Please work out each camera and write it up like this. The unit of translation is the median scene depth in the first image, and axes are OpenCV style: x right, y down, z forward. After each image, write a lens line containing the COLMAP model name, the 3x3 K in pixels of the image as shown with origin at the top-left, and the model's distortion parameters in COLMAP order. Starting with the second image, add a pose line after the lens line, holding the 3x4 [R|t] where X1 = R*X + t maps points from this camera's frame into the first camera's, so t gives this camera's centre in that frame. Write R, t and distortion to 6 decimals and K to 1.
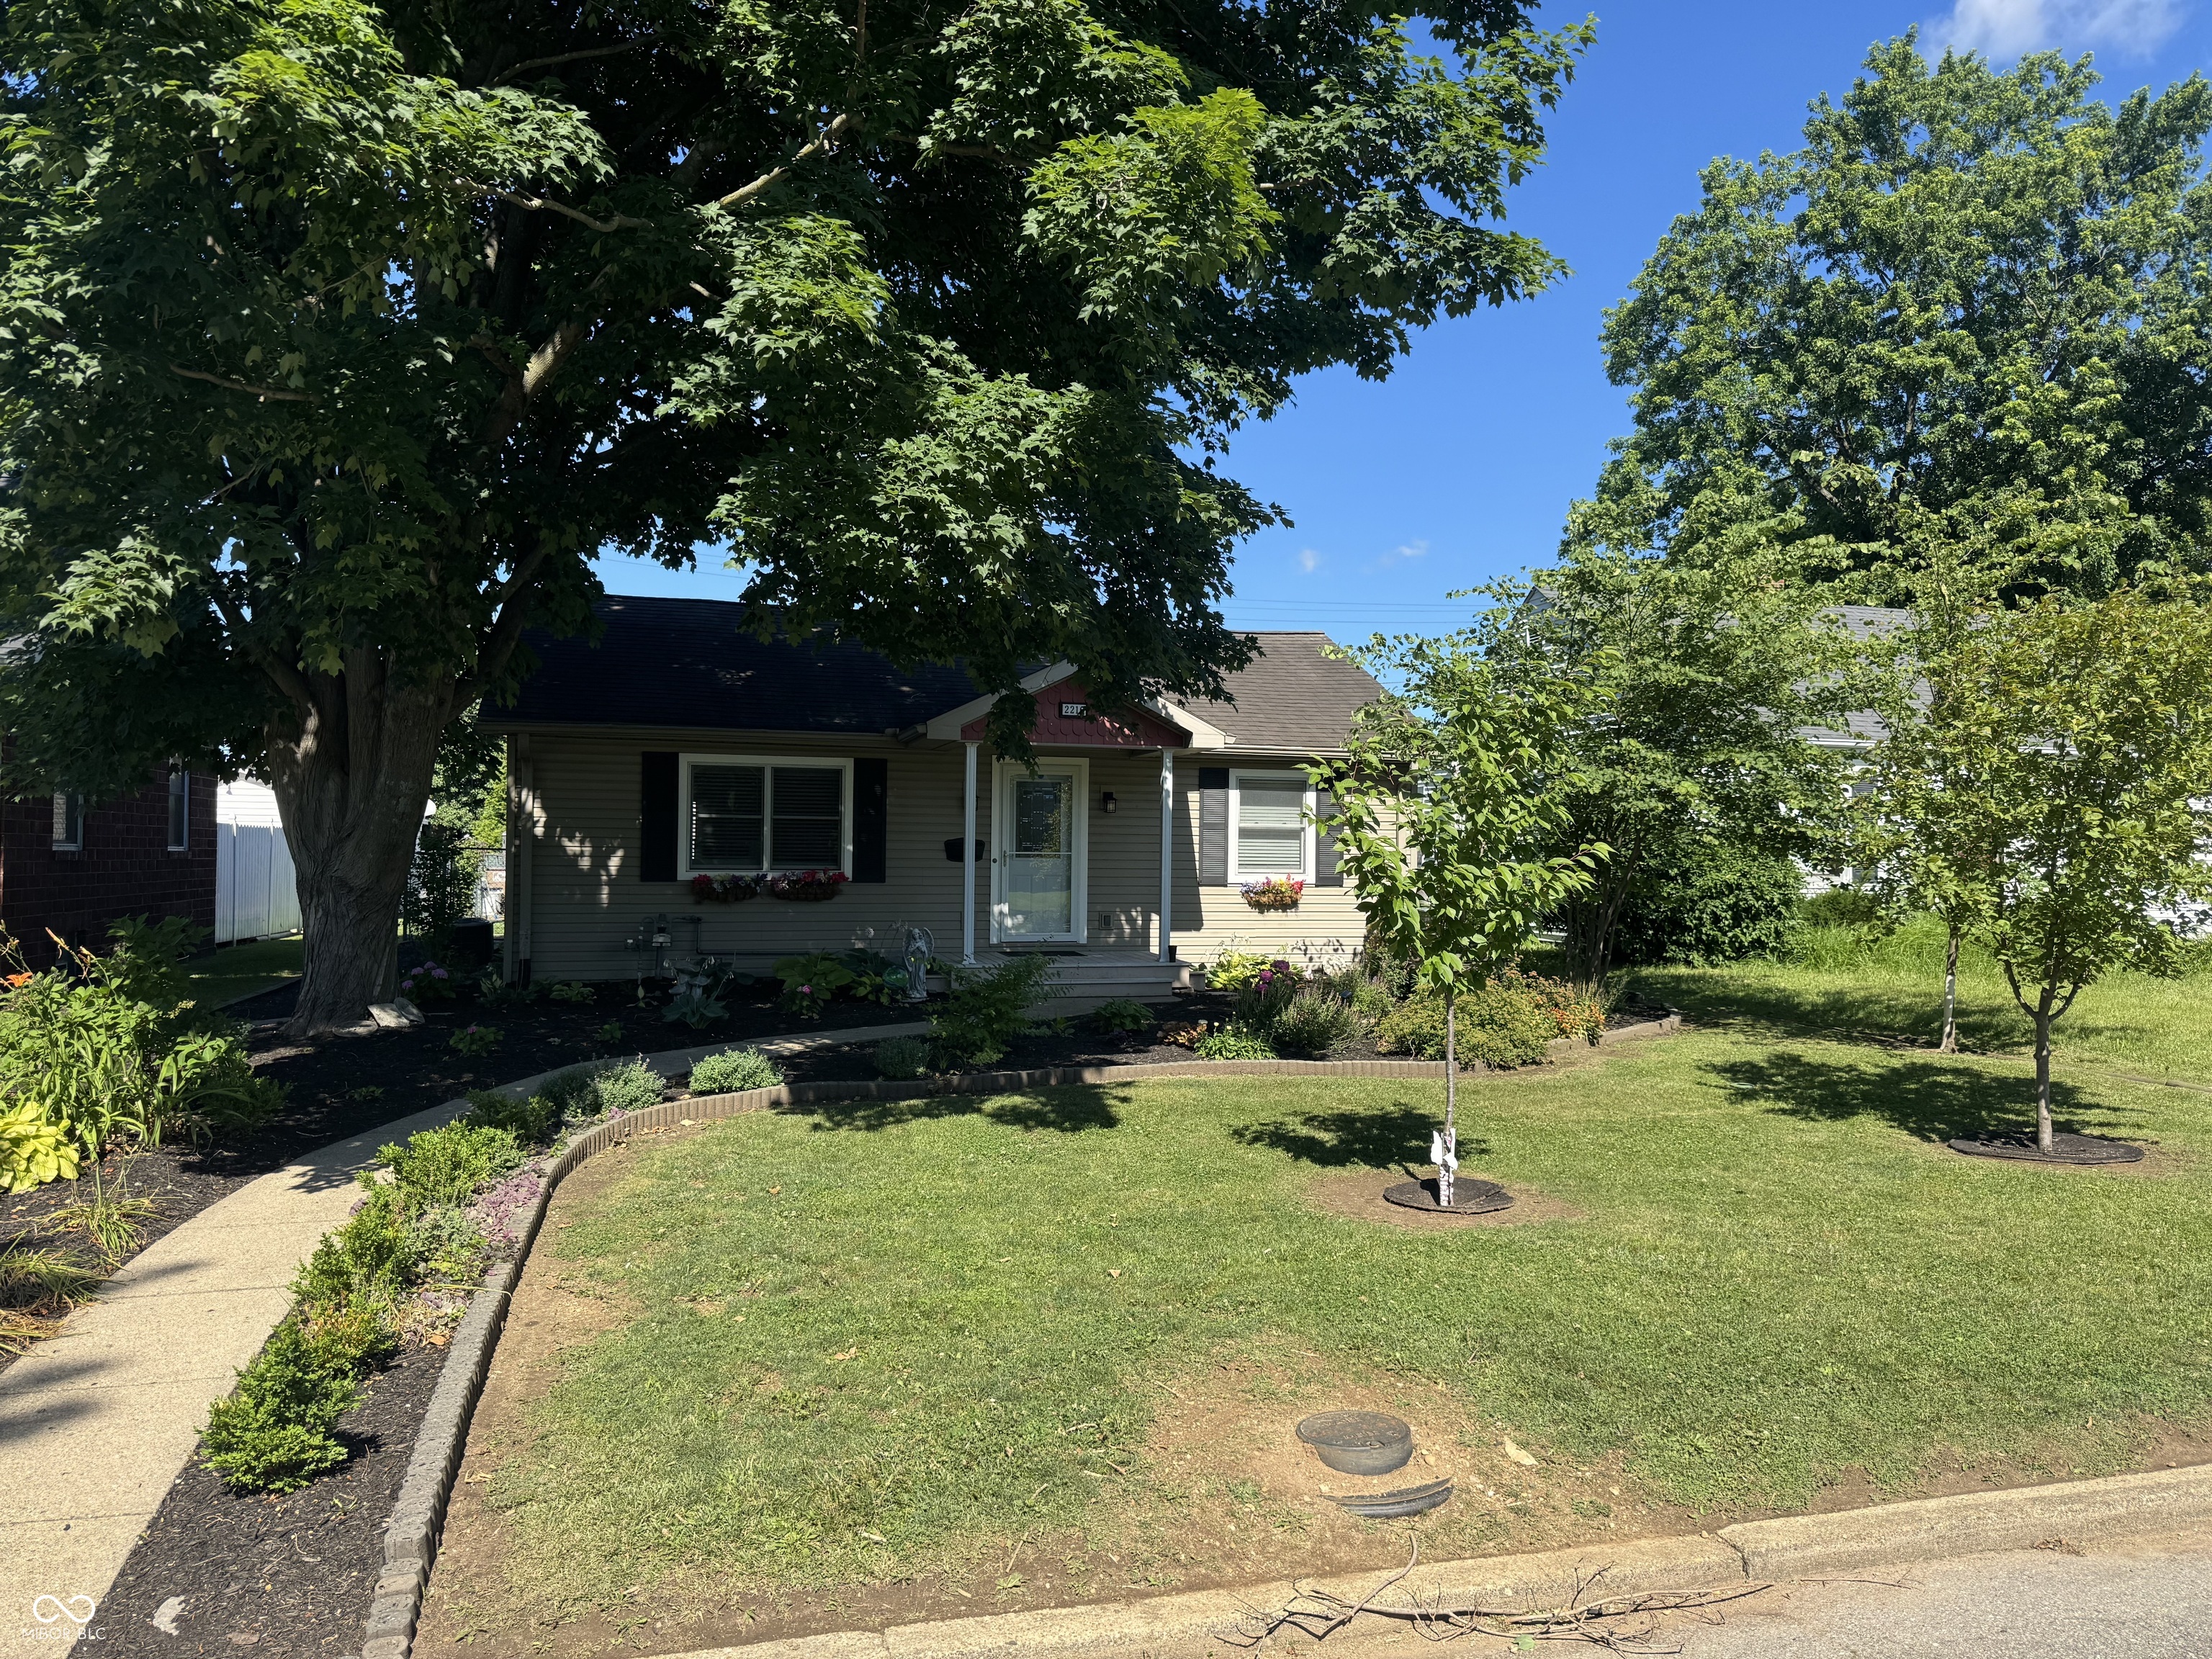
lens RADIAL K [[1541.0, 0, 1106.0], [0, 1541.0, 829.5], [0, 0, 1]] dist [0.129975, -0.219586]
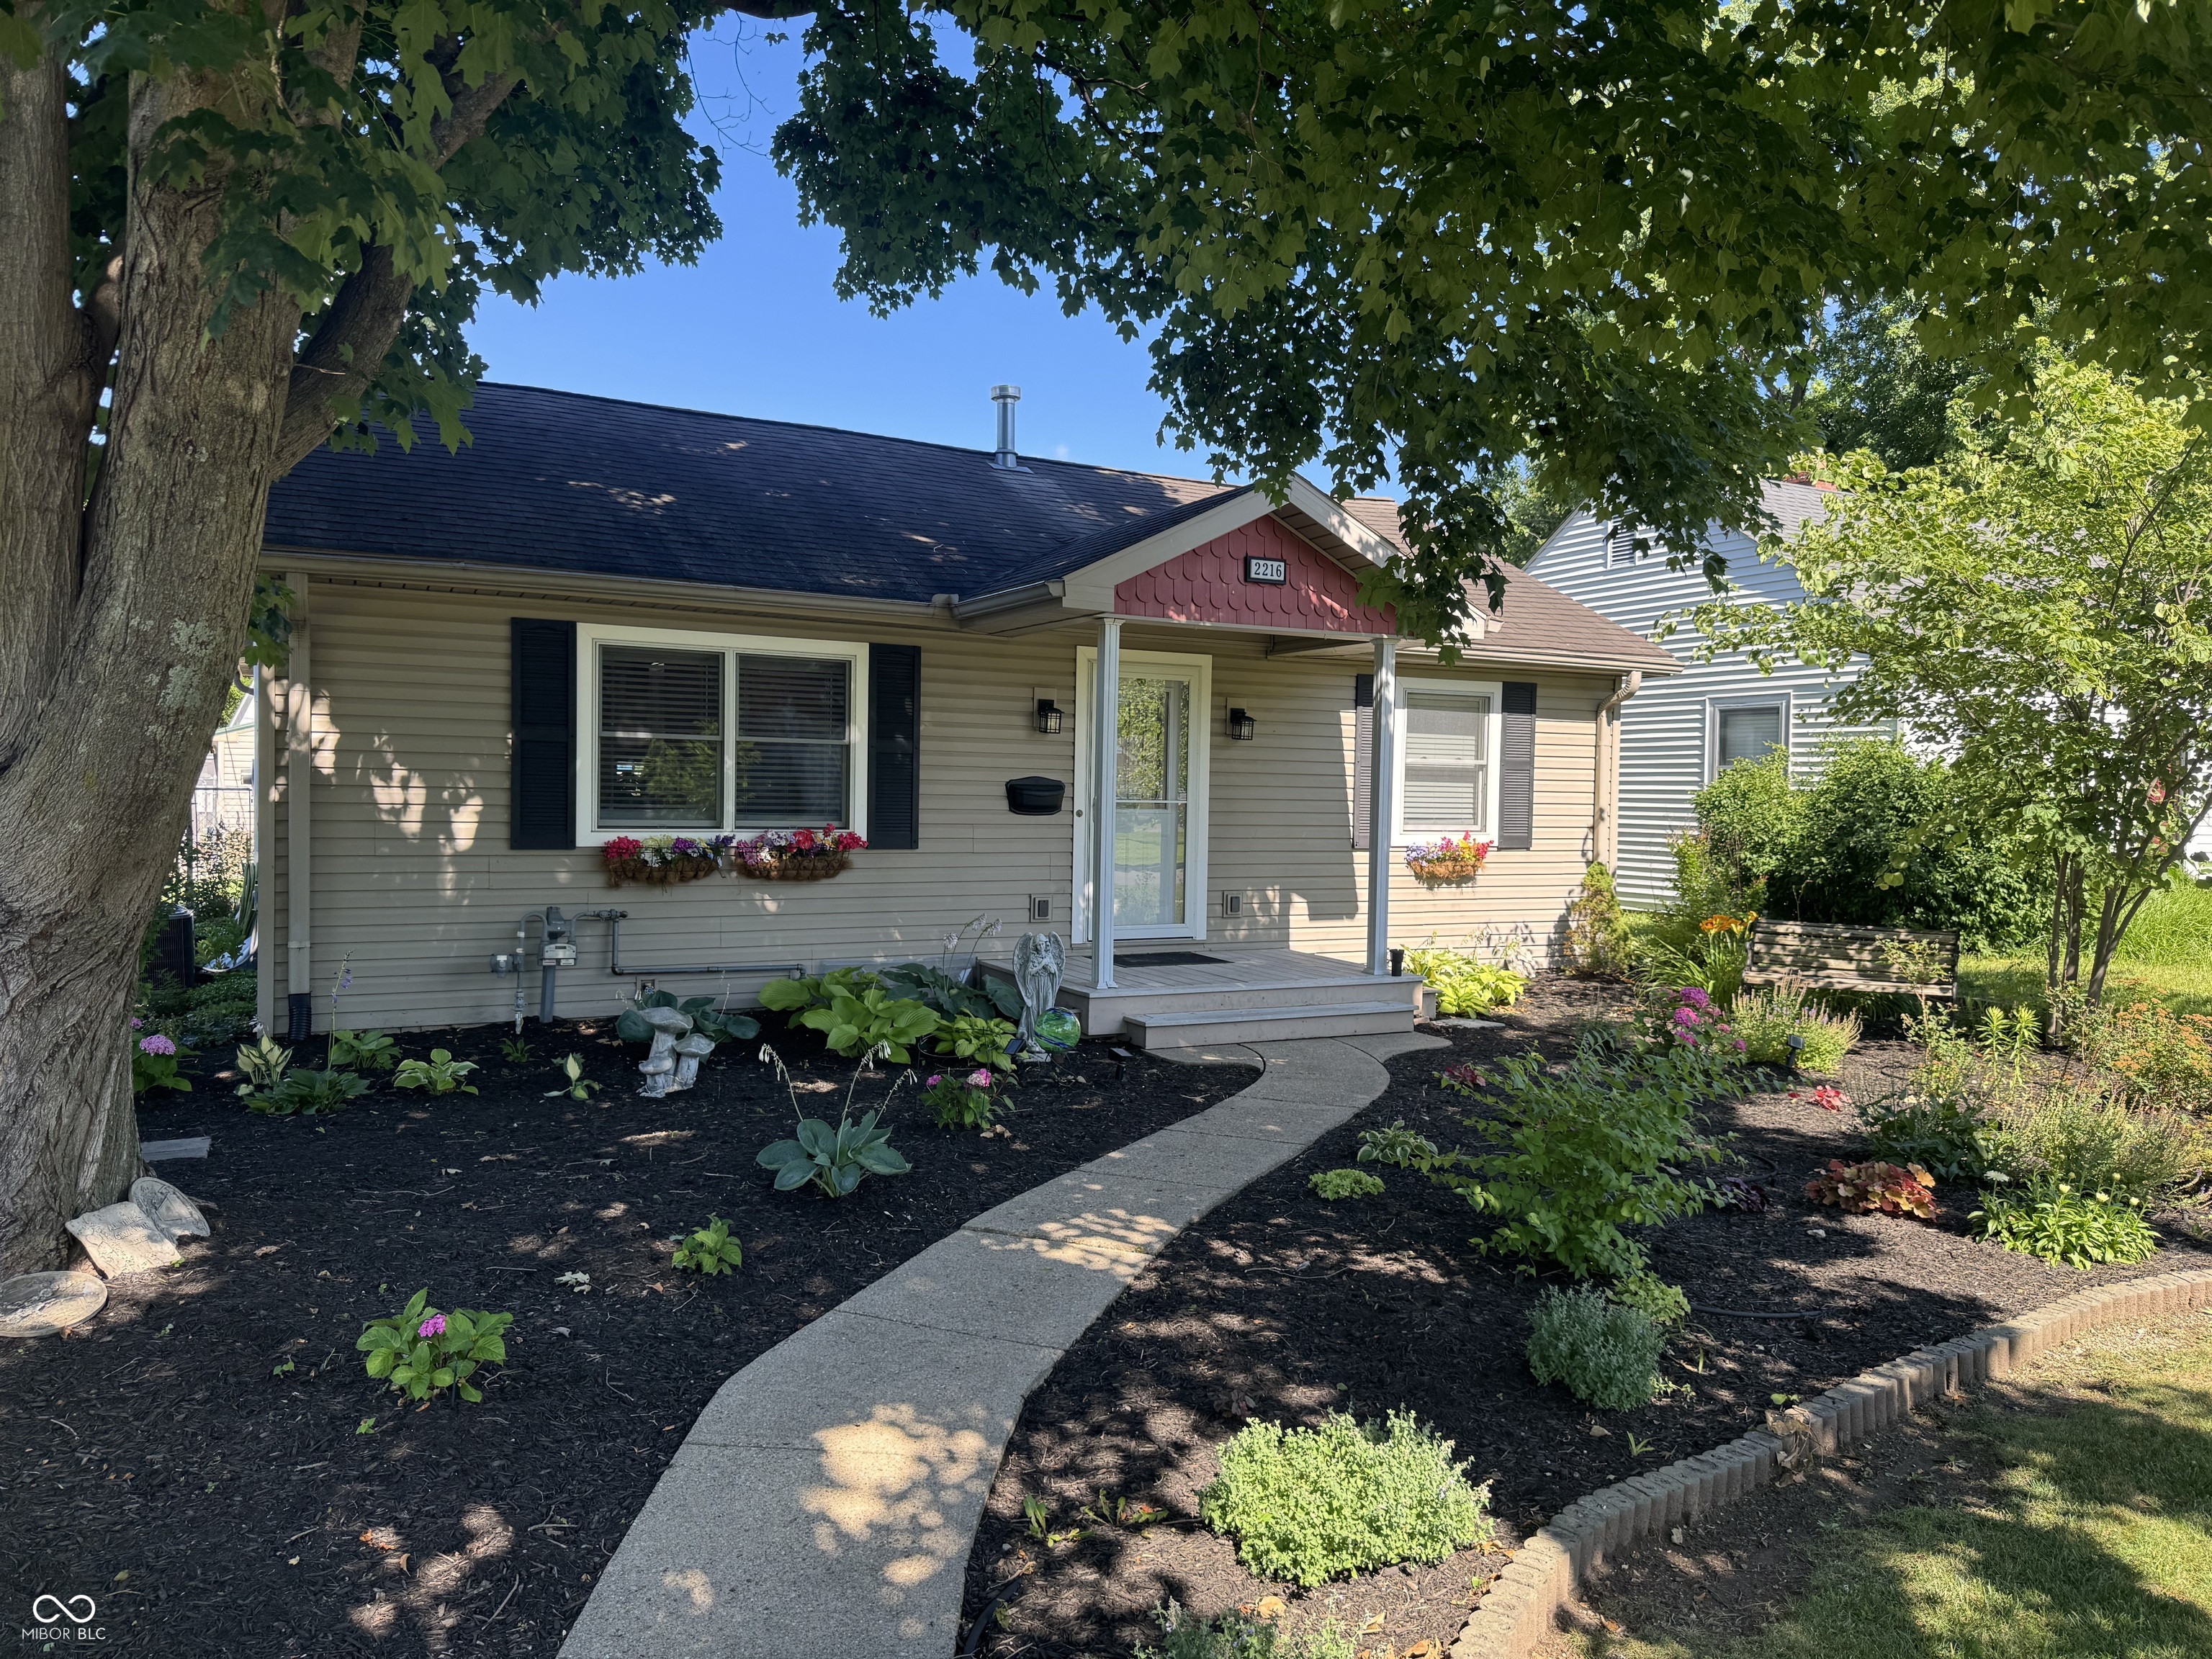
lens RADIAL K [[1541.0, 0, 1106.0], [0, 1541.0, 829.5], [0, 0, 1]] dist [0.129975, -0.219586]
pose [[0.974803, 0.000591, 0.223065, -0.200165], [-0.010243, 0.999060, 0.042116, 0.000090], [-0.222831, -0.043340, 0.973893, 0.374676]]
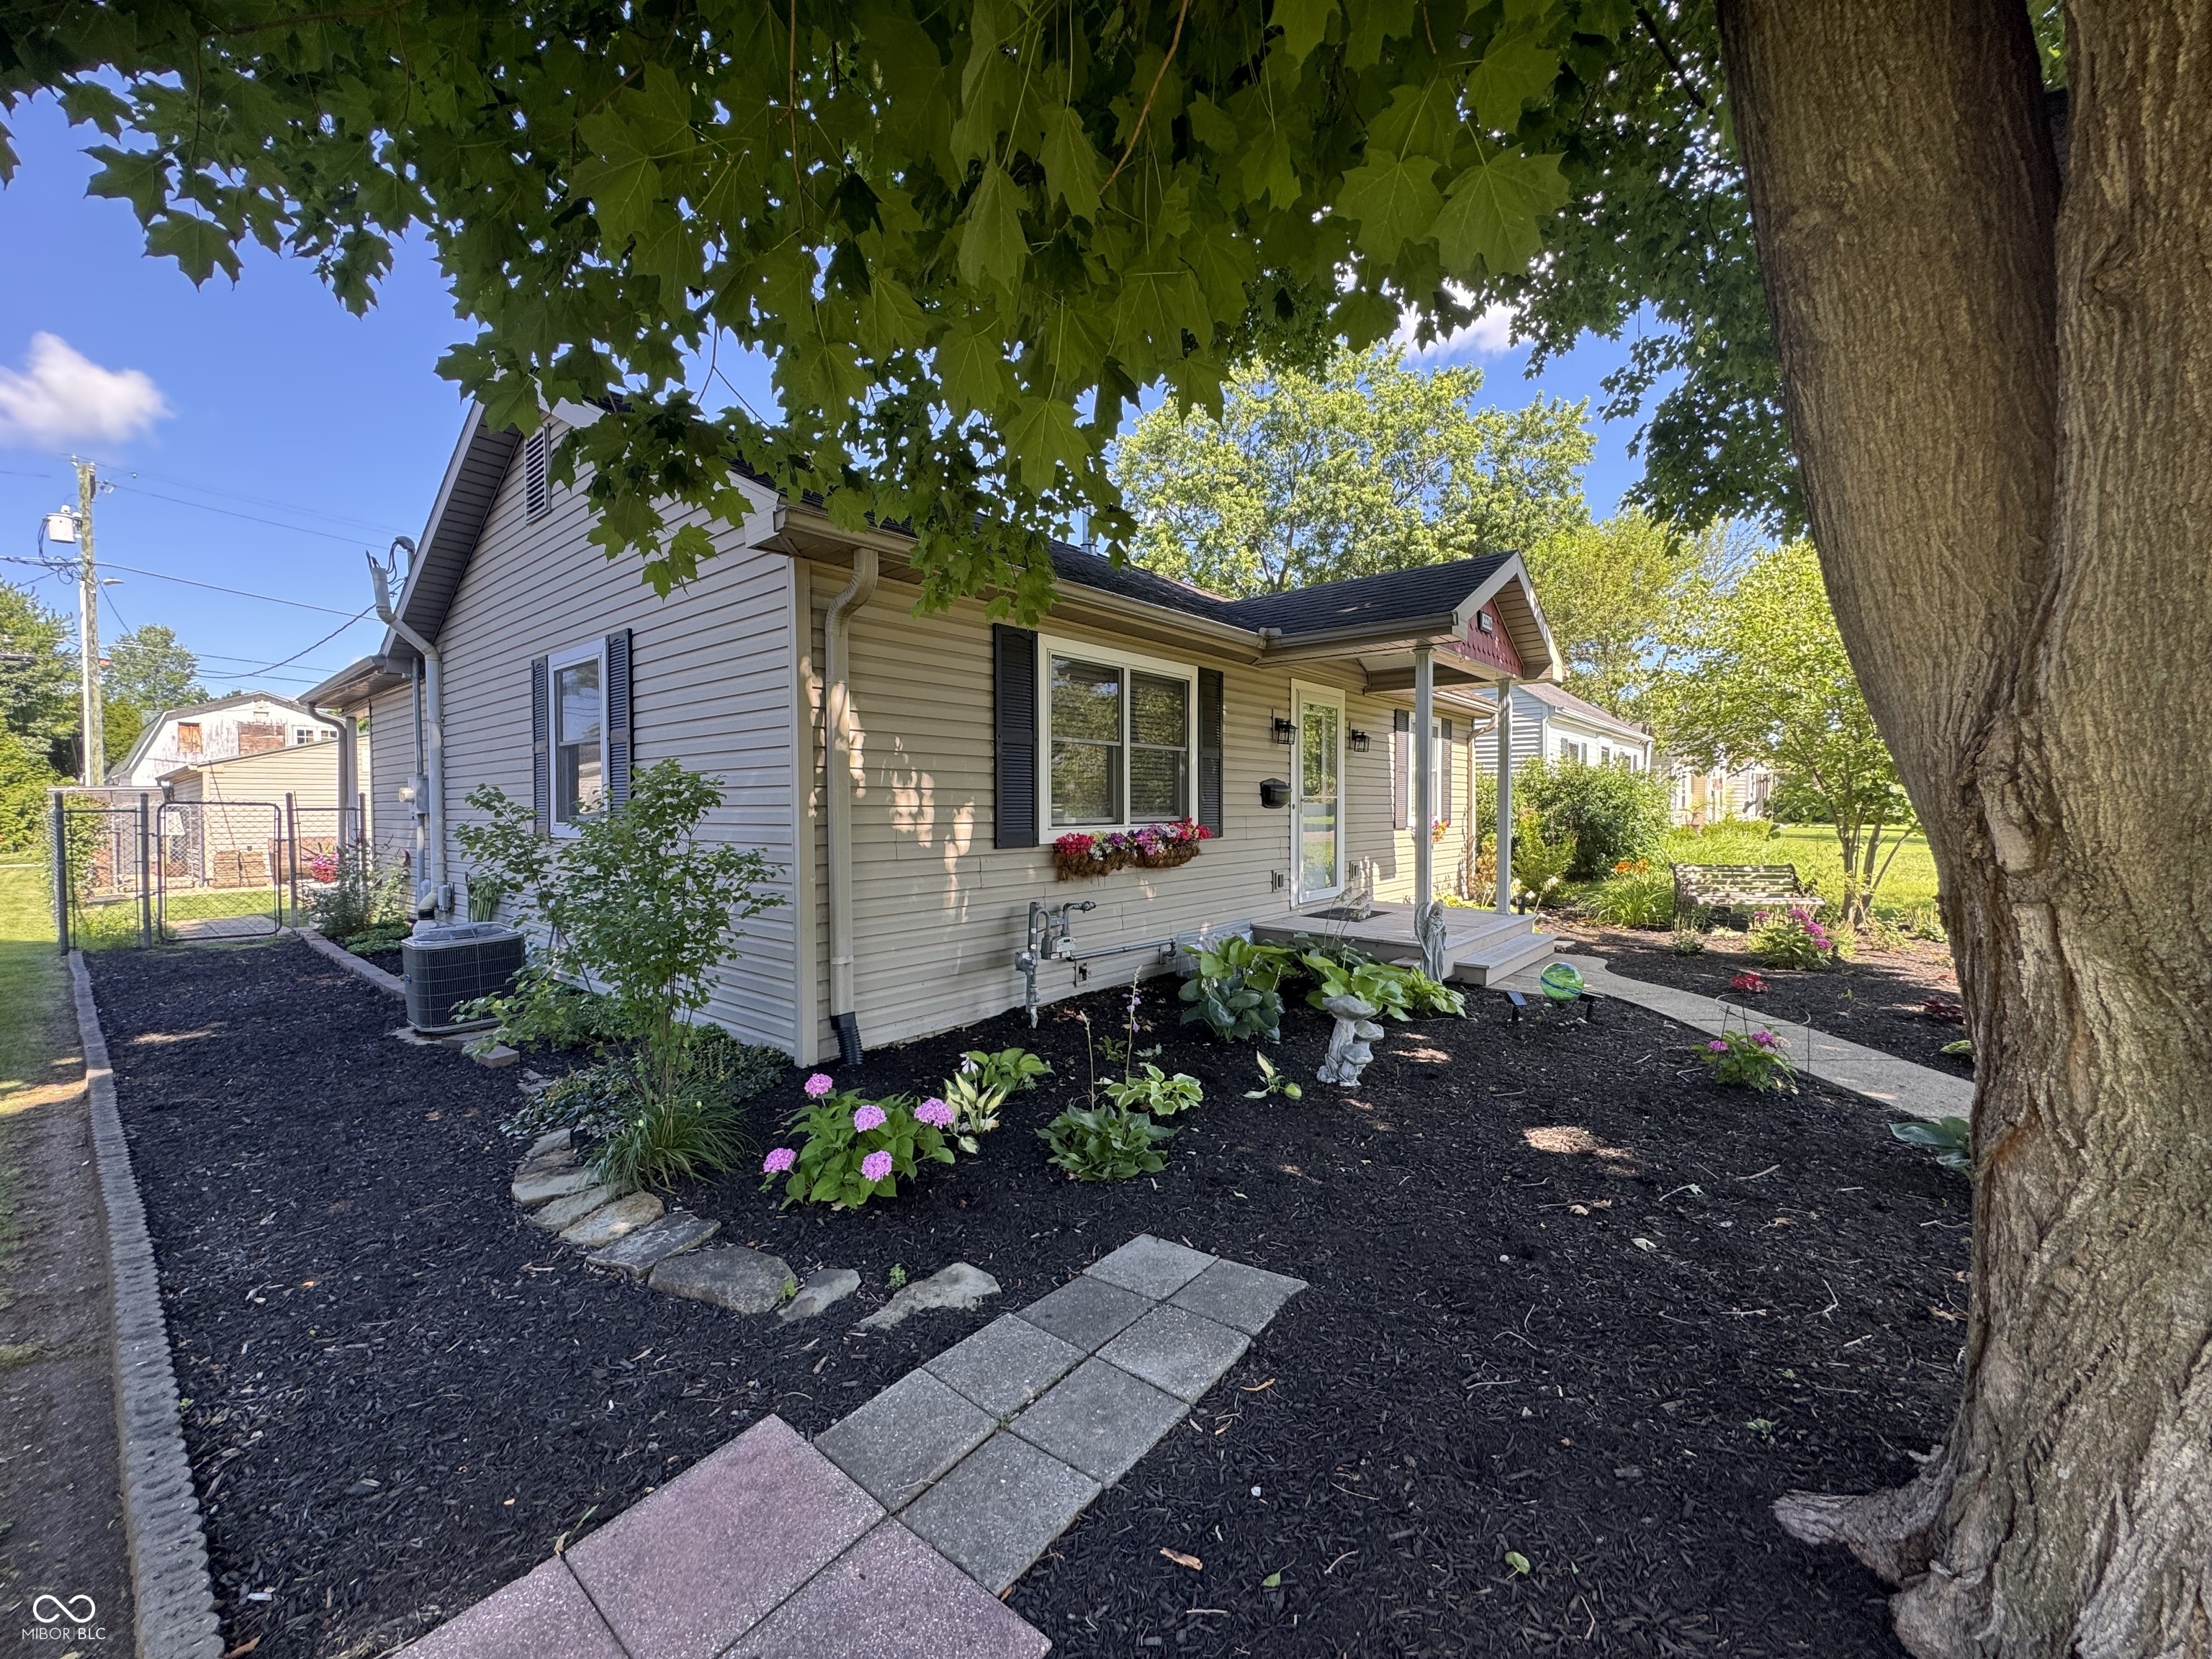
lens RADIAL K [[885.9, 0, 1106.0], [0, 885.9, 829.5], [0, 0, 1]] dist [-0.001360, -0.000947]
pose [[0.820452, -0.028339, 0.571013, -0.421086], [0.003865, 0.999023, 0.044027, 0.011050], [-0.571702, -0.033915, 0.819760, 0.658058]]
